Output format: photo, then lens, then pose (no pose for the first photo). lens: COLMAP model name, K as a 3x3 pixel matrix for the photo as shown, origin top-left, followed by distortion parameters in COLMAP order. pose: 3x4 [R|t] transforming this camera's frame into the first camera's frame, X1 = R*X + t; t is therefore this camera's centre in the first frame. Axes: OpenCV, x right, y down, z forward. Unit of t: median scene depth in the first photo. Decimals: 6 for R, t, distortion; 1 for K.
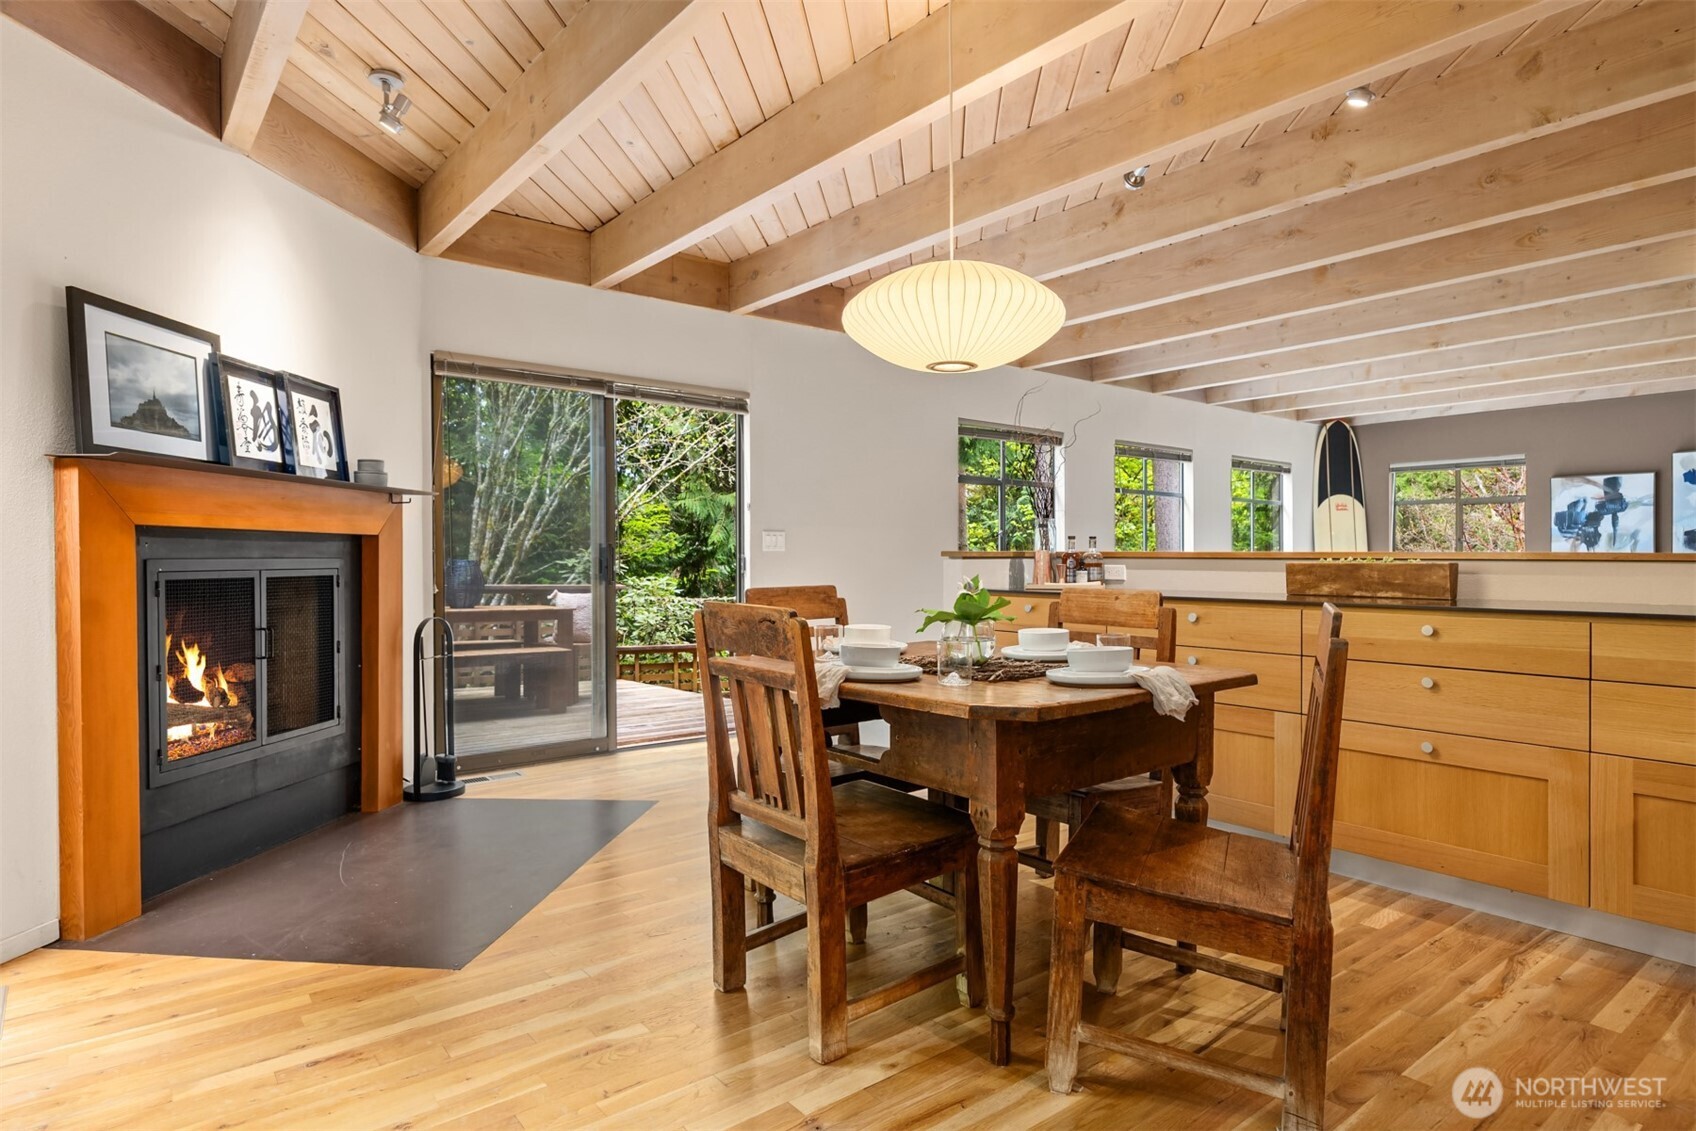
lens RADIAL K [[963.5, 0, 848.0], [0, 963.5, 565.5], [0, 0, 1]] dist [-0.000356, -0.001313]
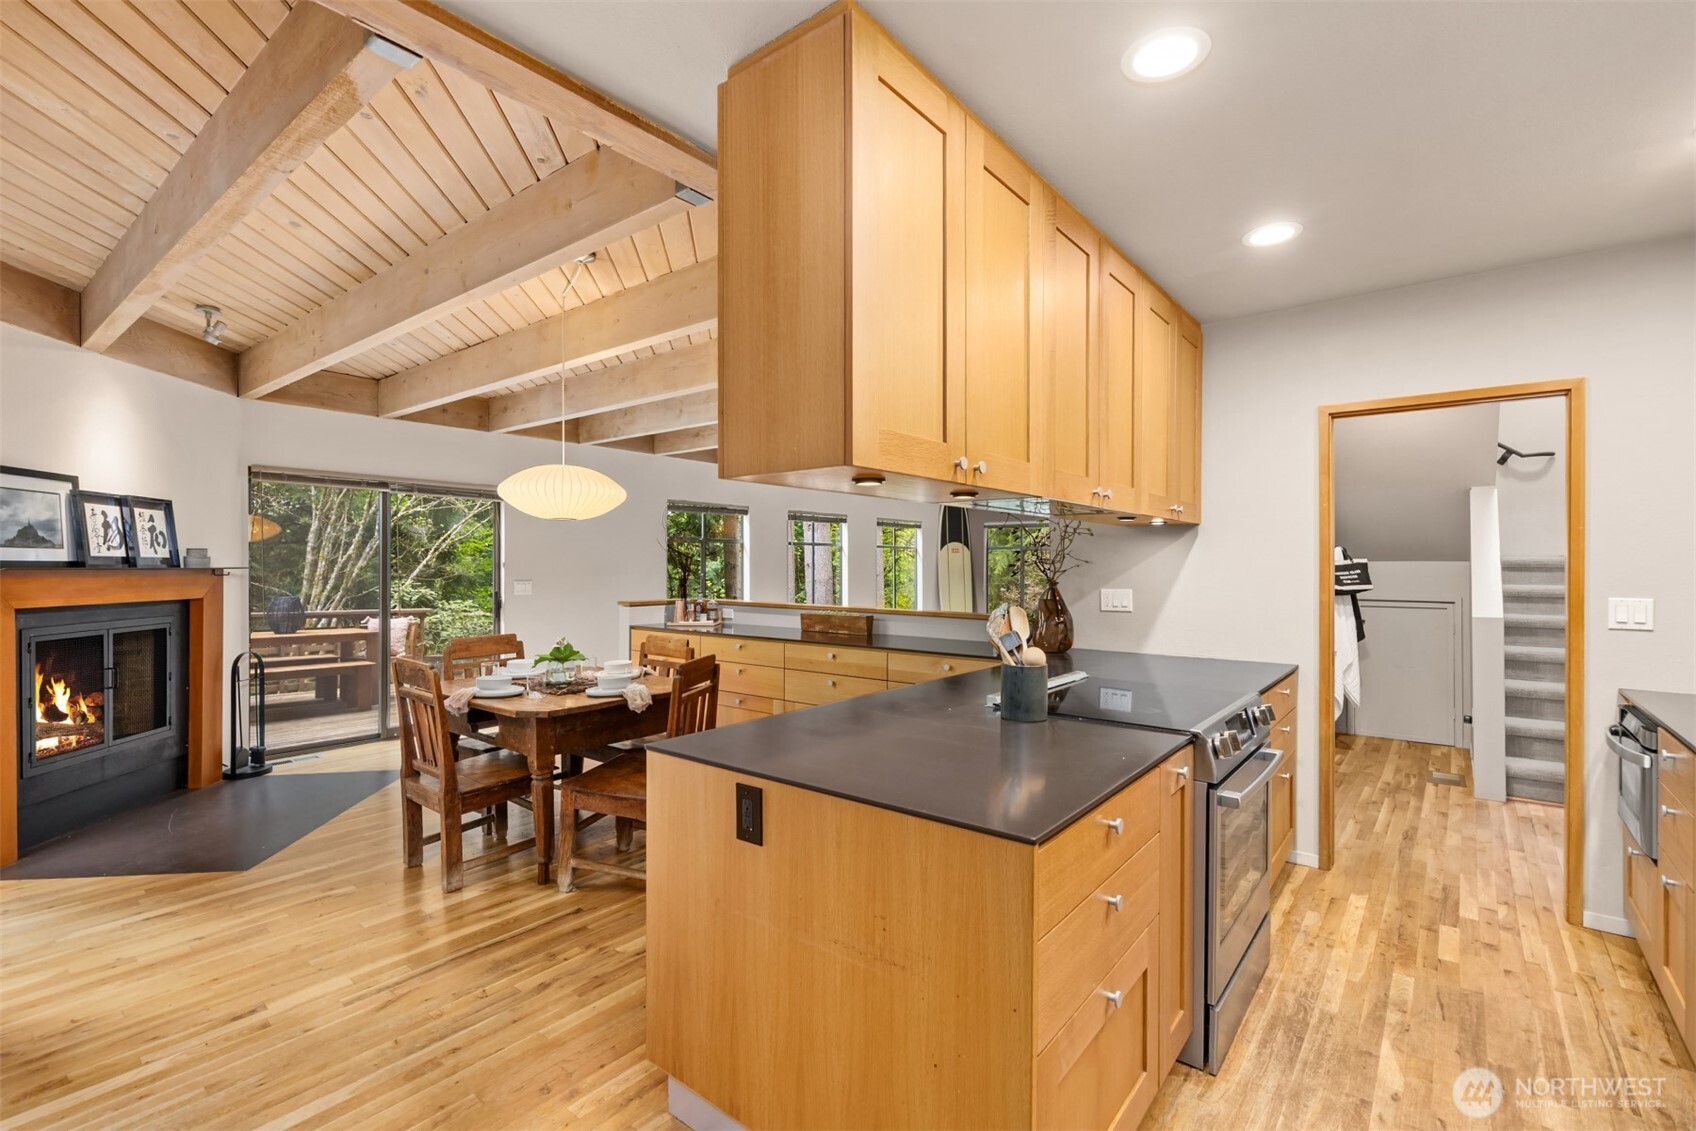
lens RADIAL K [[767.1, 0, 848.0], [0, 767.1, 565.5], [0, 0, 1]] dist [-0.001275, -0.000013]
pose [[0.973964, 0.001262, 0.226698, 0.234822], [0.000852, 0.999957, -0.009224, -0.080859], [-0.226700, 0.009177, 0.973921, -0.413411]]
